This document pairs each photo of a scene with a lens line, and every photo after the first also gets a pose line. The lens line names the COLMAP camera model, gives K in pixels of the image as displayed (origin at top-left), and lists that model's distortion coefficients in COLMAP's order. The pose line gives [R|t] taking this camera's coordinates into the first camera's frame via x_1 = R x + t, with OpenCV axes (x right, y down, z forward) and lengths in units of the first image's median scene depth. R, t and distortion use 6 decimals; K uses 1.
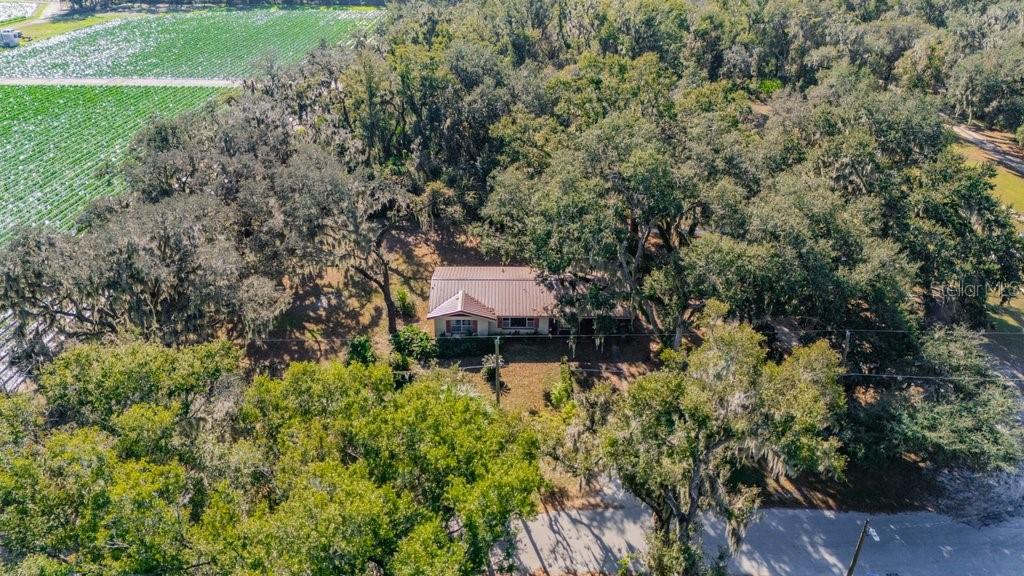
lens RADIAL K [[748.6, 0, 517.5], [0, 748.6, 287.5], [0, 0, 1]] dist [0.041887, -0.042339]
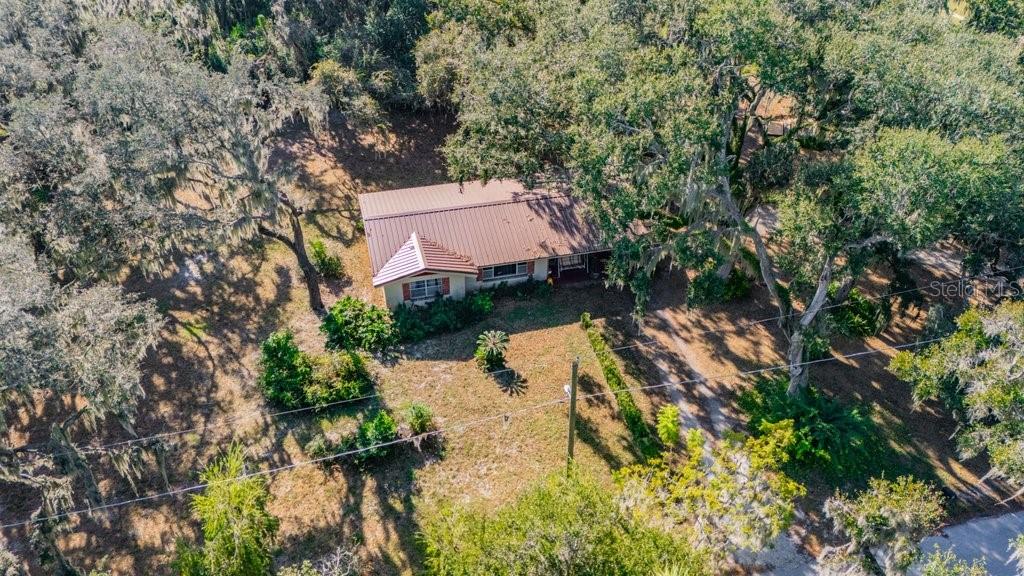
lens RADIAL K [[748.6, 0, 506.5], [0, 748.6, 289.6], [0, 0, 1]] dist [0.041887, -0.042339]
pose [[0.973273, -0.145461, 0.177707, -0.117492], [0.108538, 0.973302, 0.202244, -0.070880], [-0.202381, -0.177551, 0.963077, 0.327444]]
